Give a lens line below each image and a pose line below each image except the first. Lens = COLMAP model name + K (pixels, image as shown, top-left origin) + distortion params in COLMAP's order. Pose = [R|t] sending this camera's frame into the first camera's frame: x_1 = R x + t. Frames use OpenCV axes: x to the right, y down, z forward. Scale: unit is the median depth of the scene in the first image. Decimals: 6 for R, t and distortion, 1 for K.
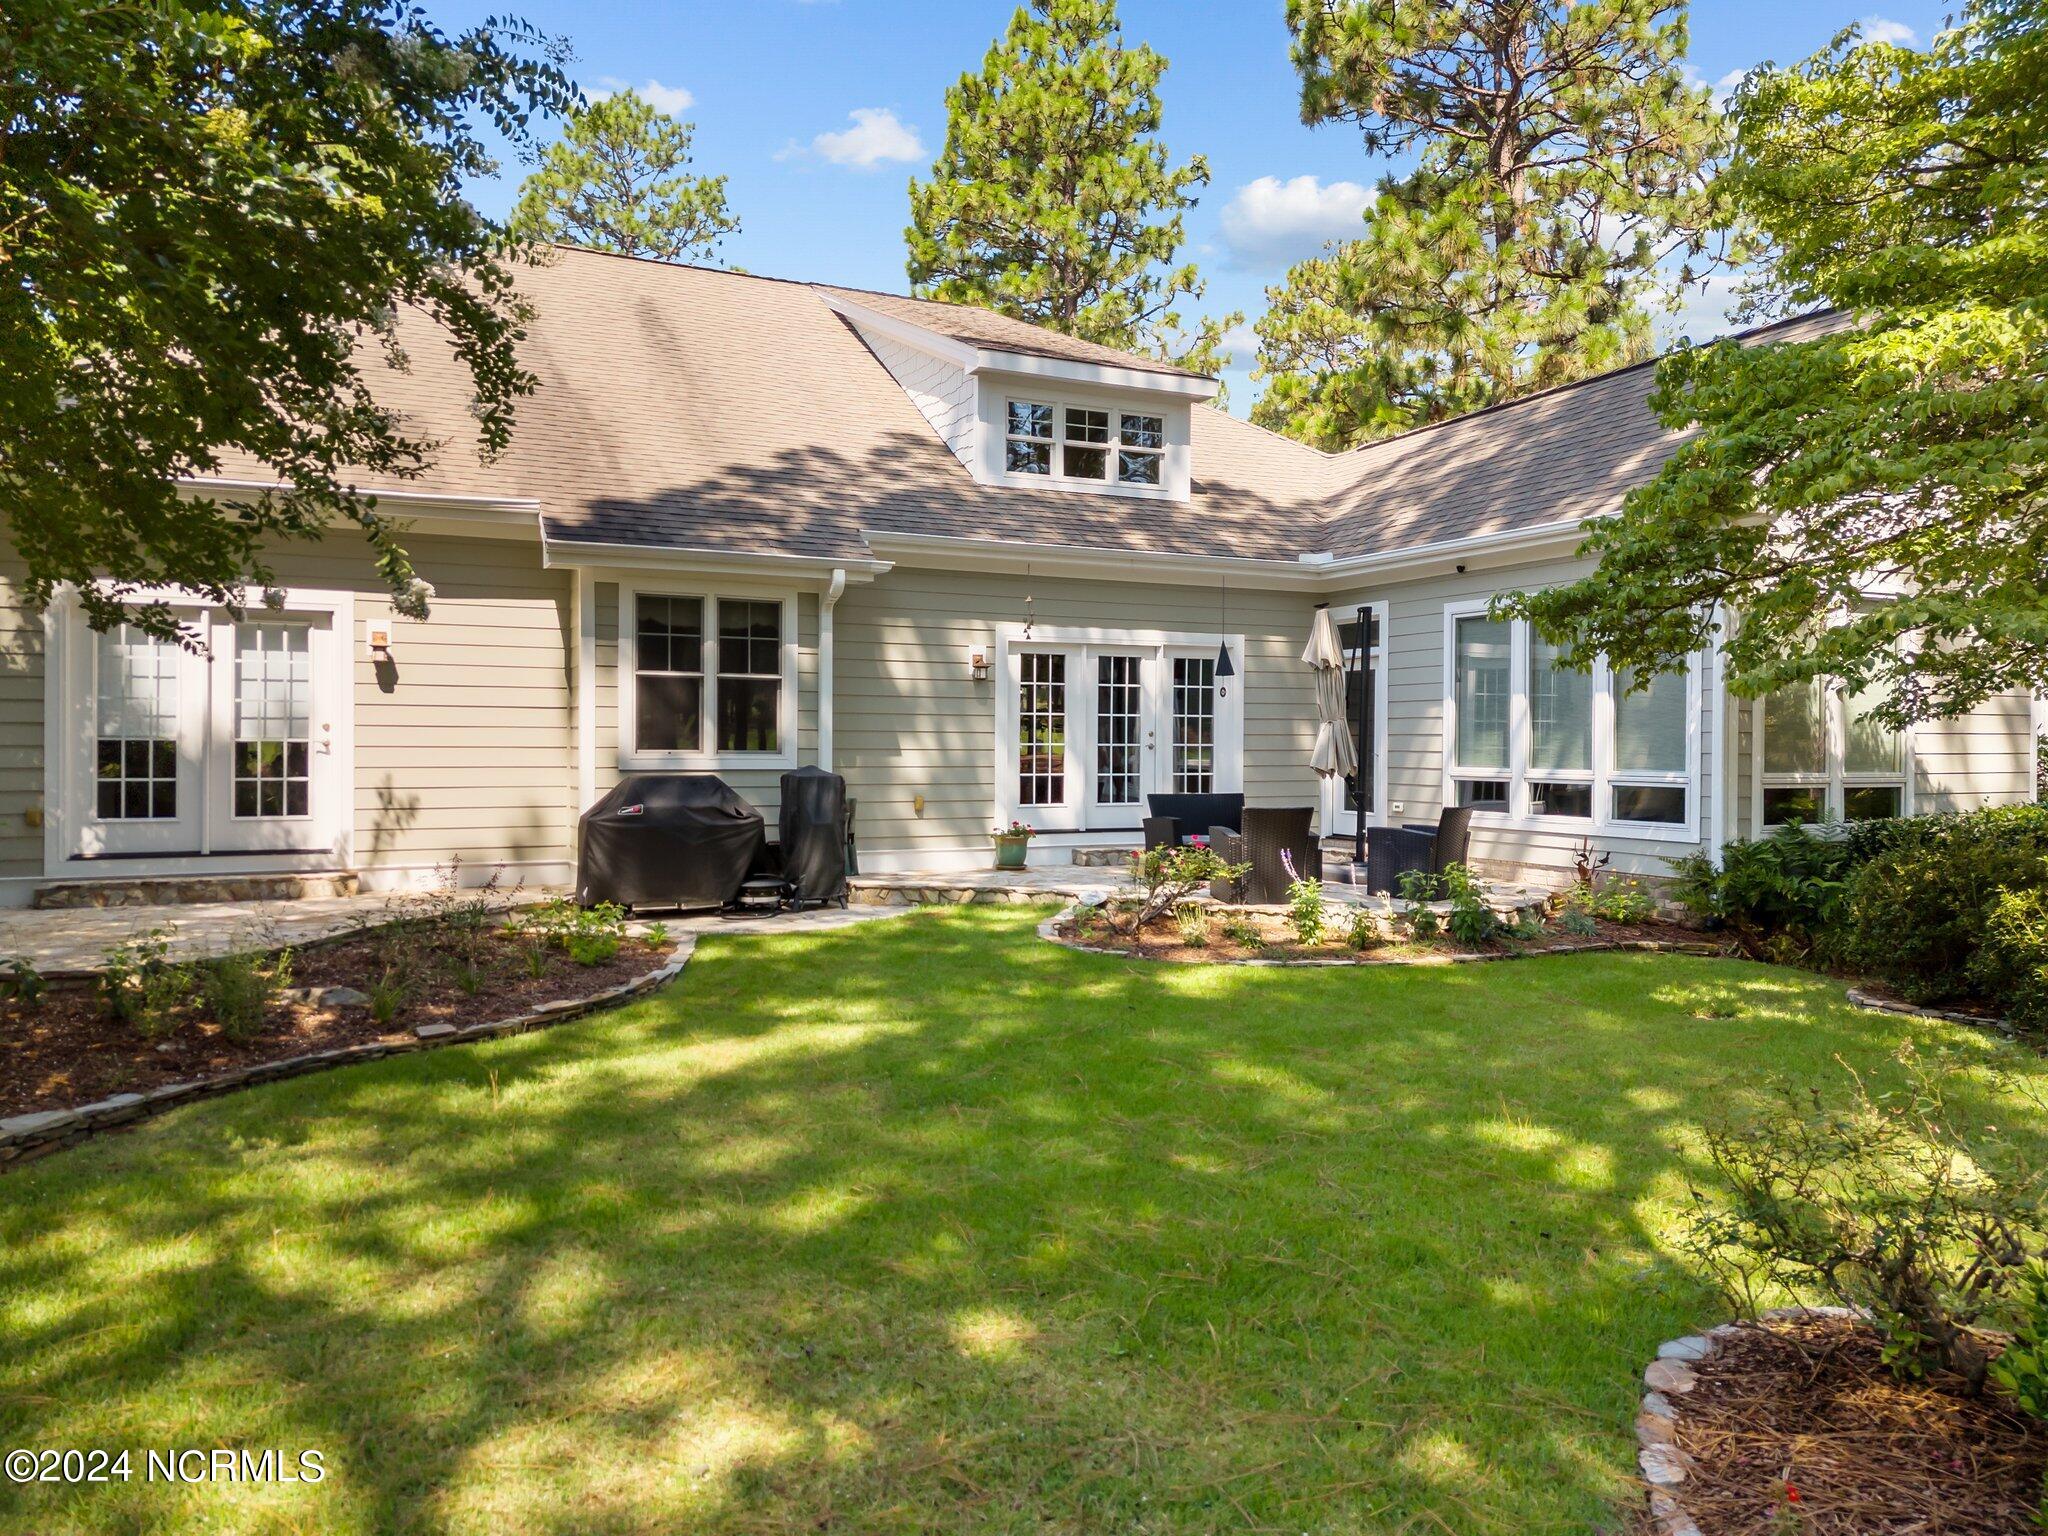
lens RADIAL K [[1398.7, 0, 1029.9], [0, 1398.7, 746.8], [0, 0, 1]] dist [0.074191, -0.088115]
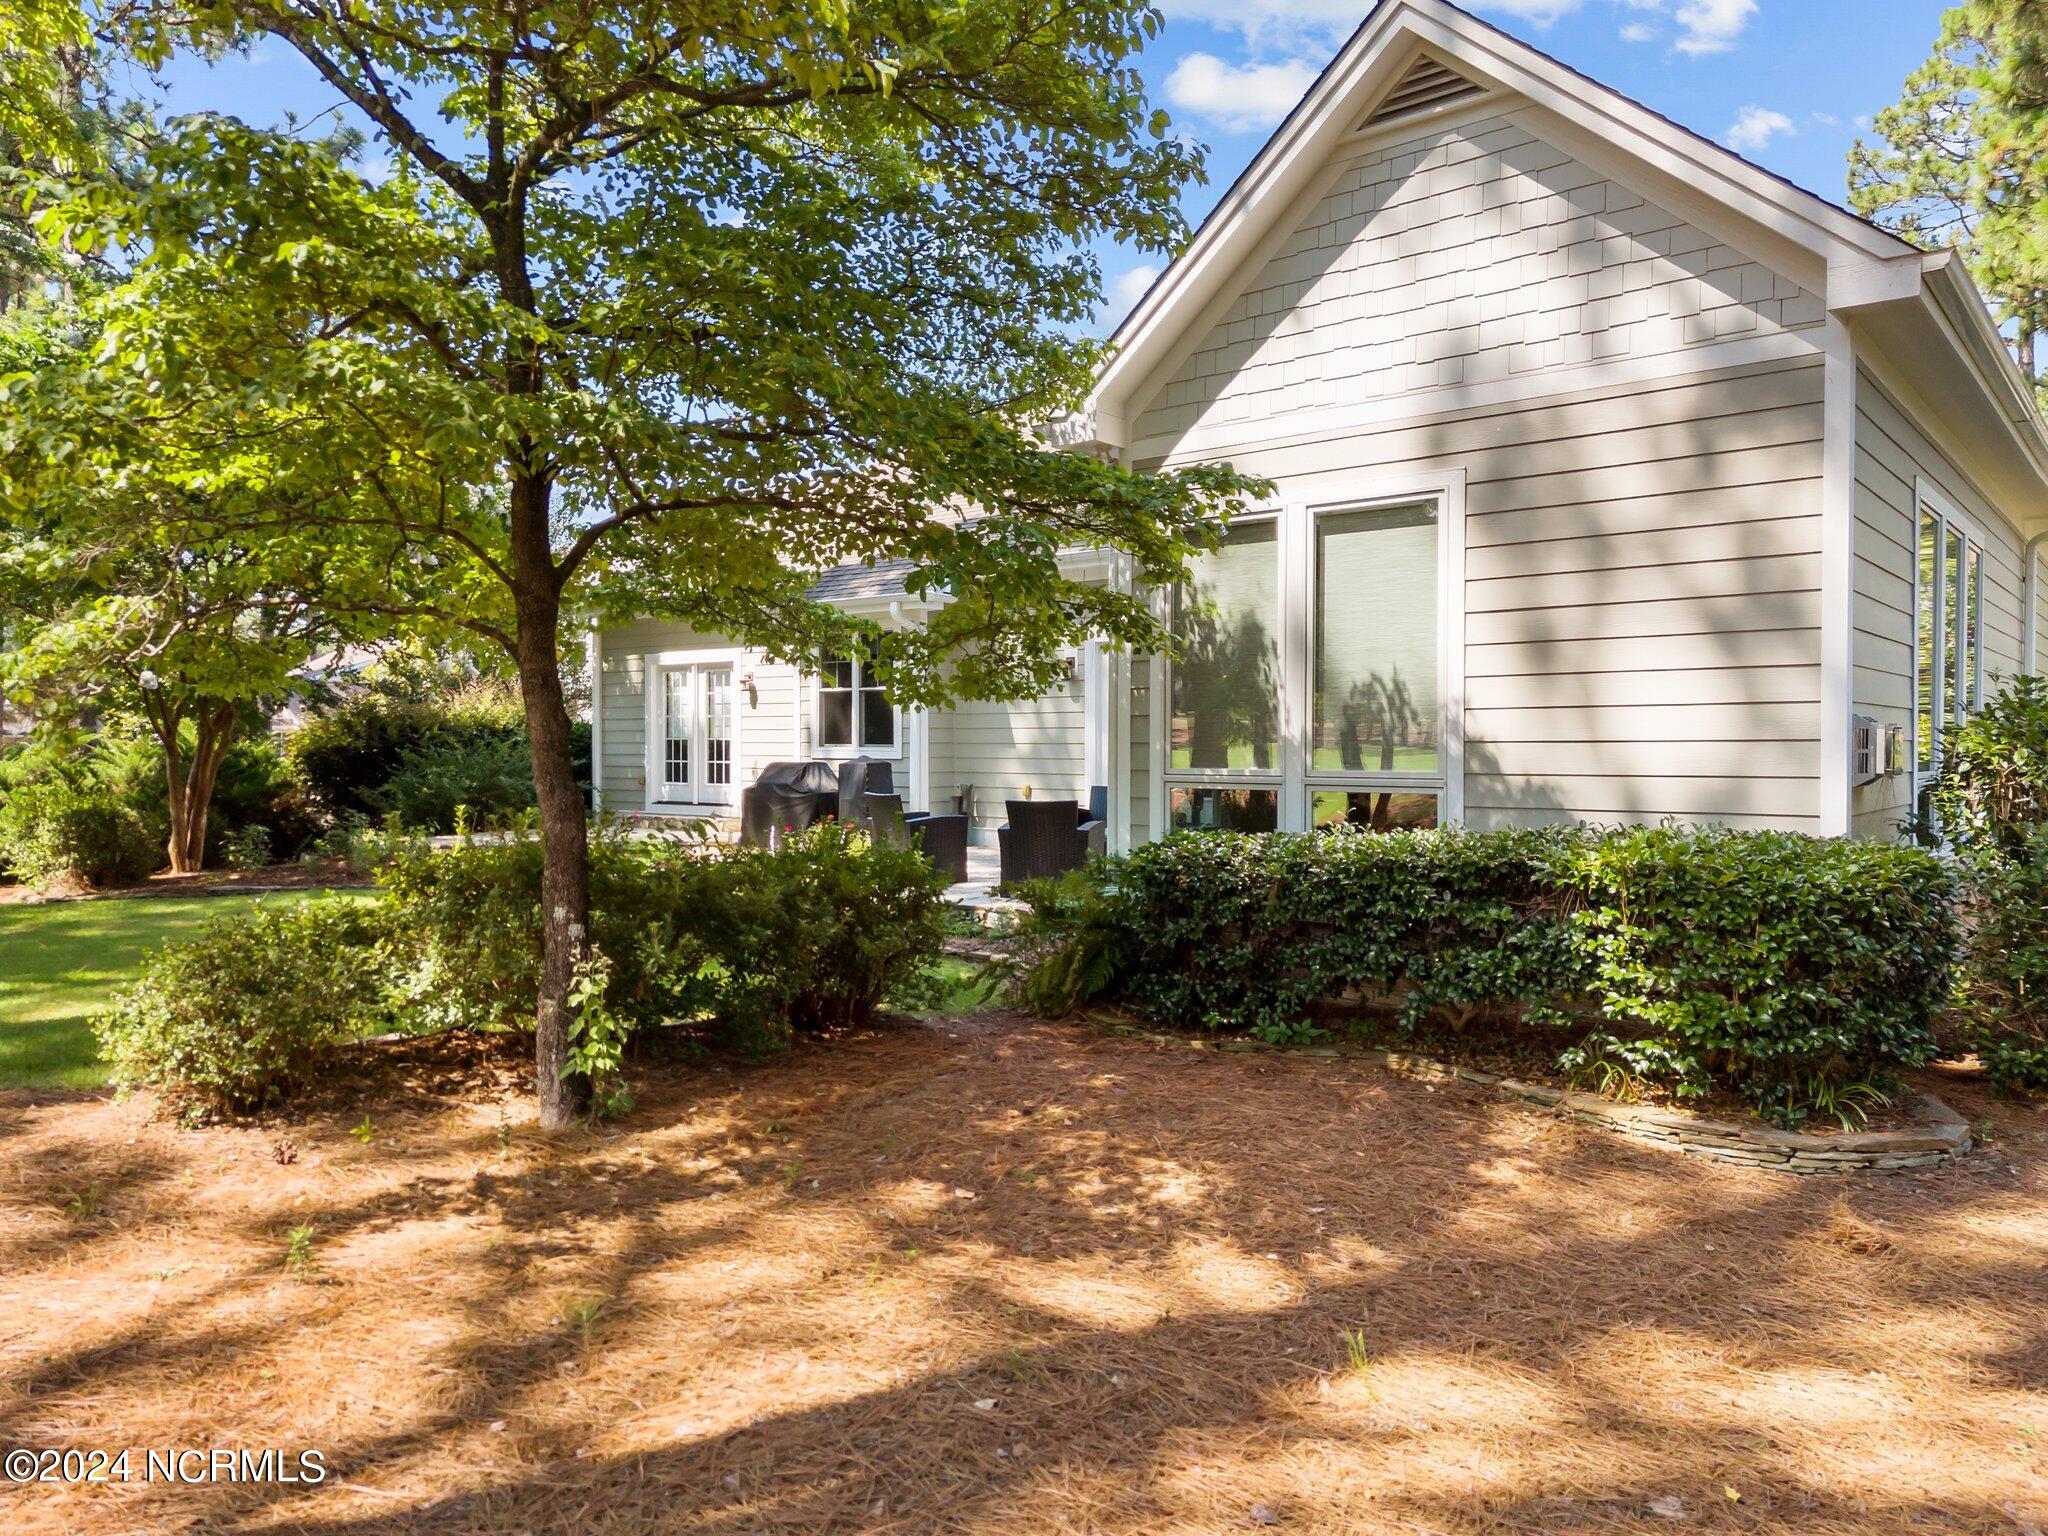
lens RADIAL K [[1398.7, 0, 1029.9], [0, 1398.7, 746.8], [0, 0, 1]] dist [0.074191, -0.088115]
pose [[0.431405, -0.002579, -0.902154, 1.093518], [0.006560, 0.999978, 0.000279, 0.006765], [0.902134, -0.006039, 0.431413, 0.584464]]
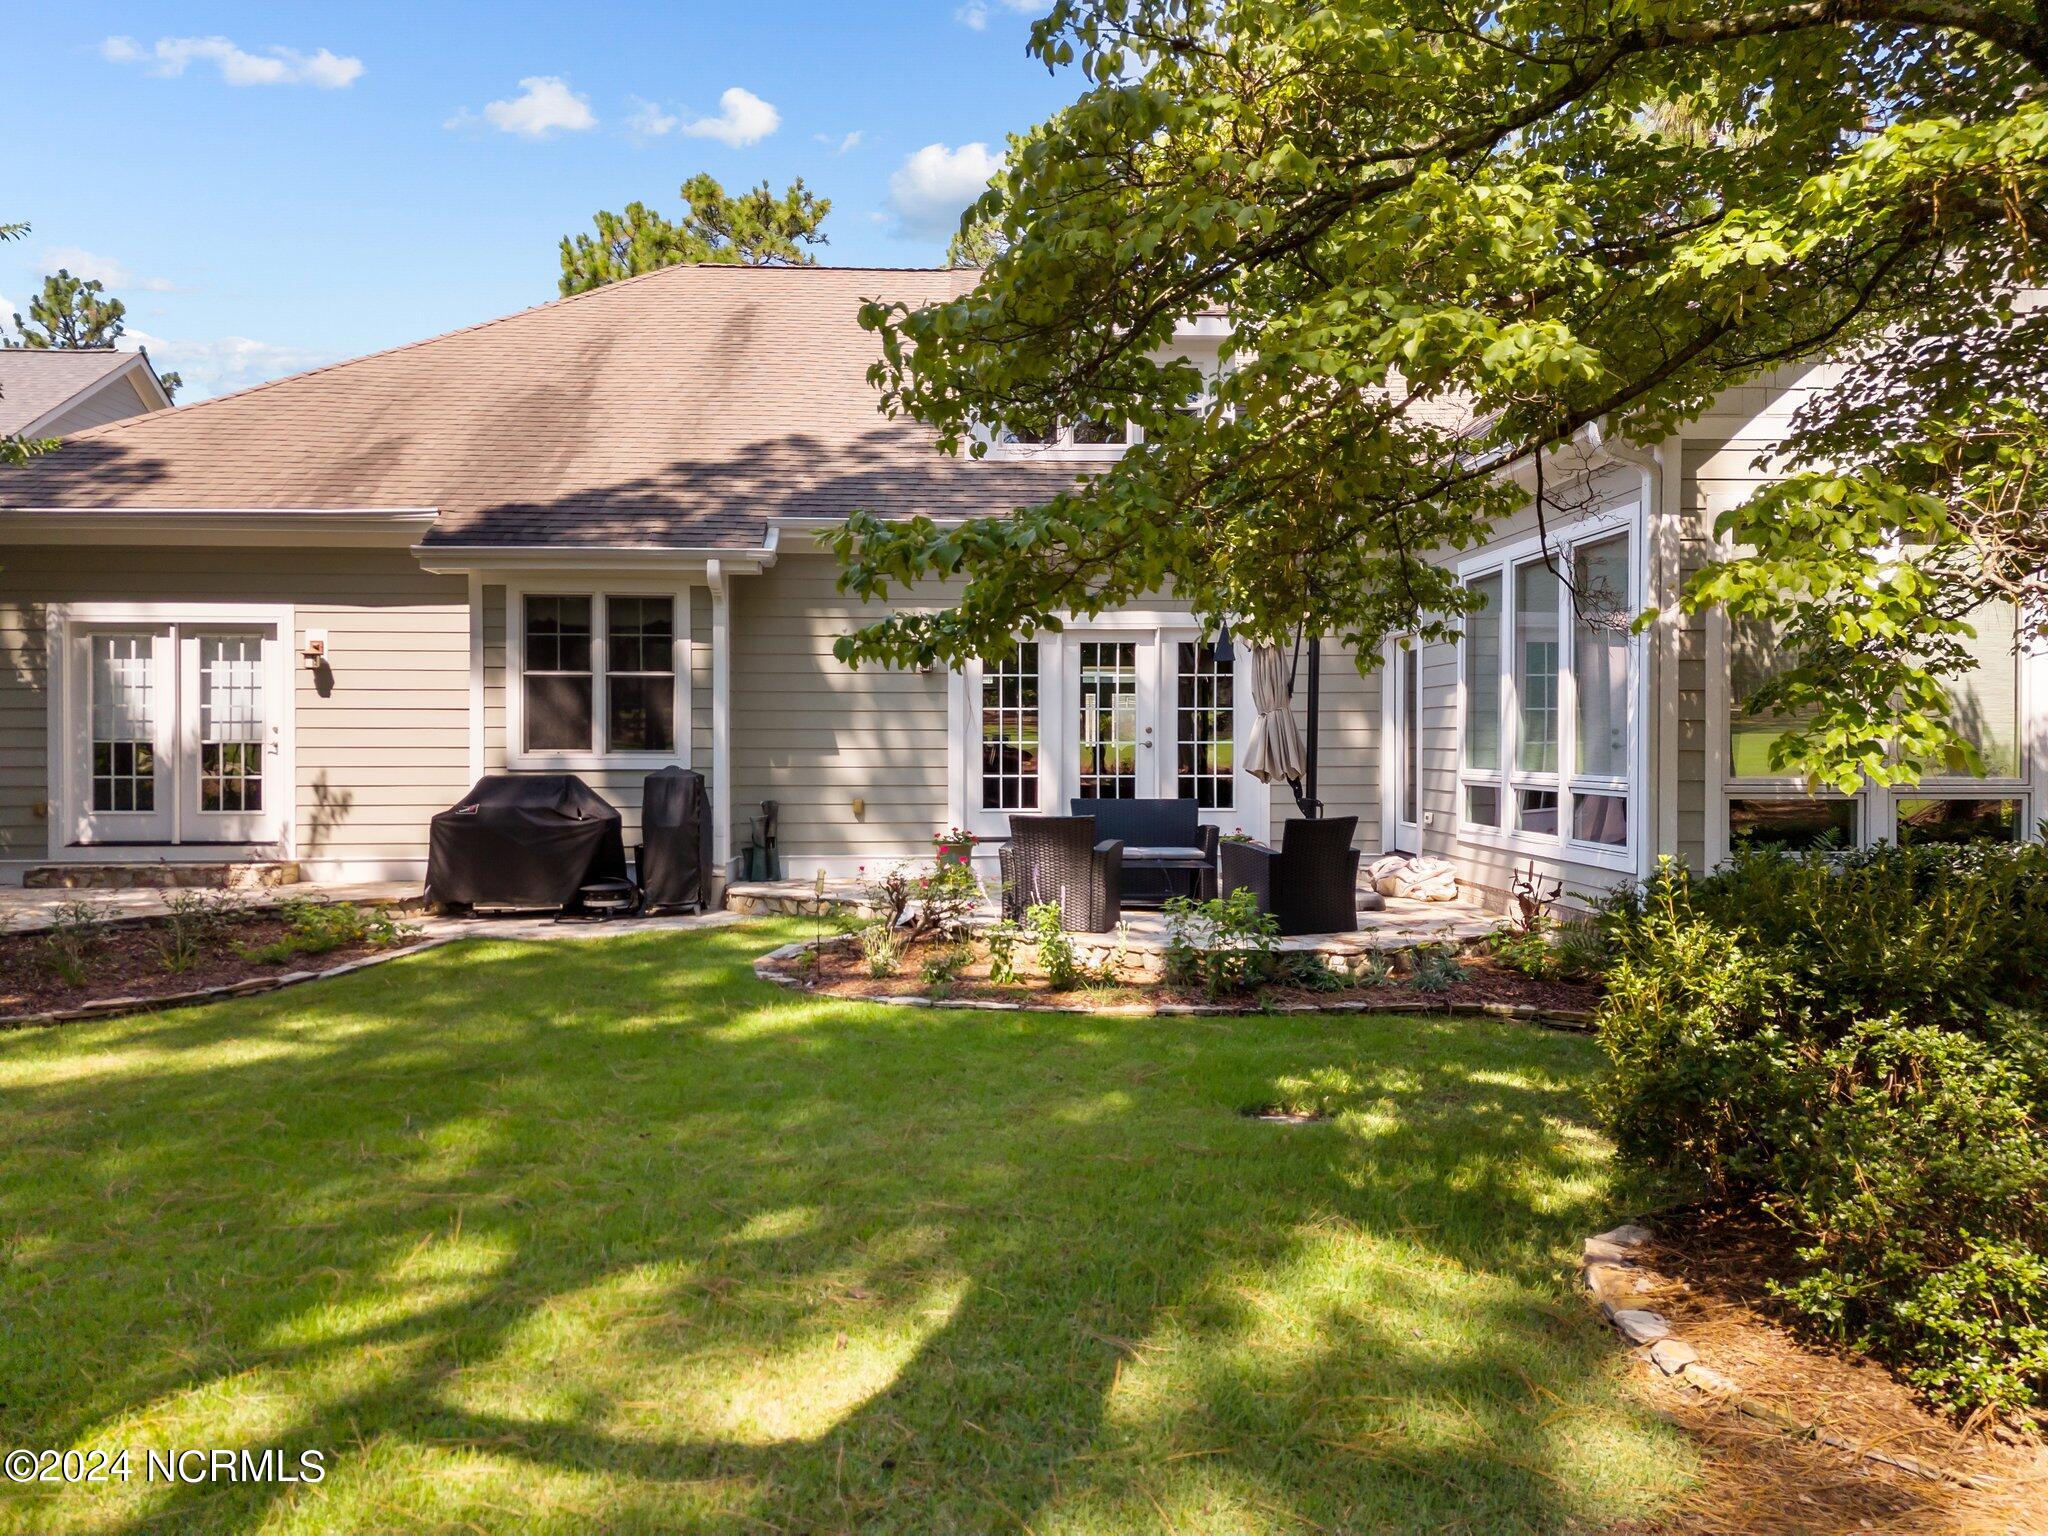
lens RADIAL K [[1398.7, 0, 1029.9], [0, 1398.7, 746.8], [0, 0, 1]] dist [0.074191, -0.088115]
pose [[0.926450, -0.003534, -0.376402, 0.439247], [0.003587, 0.999993, -0.000562, 0.001948], [0.376402, -0.000830, 0.926456, 0.200559]]
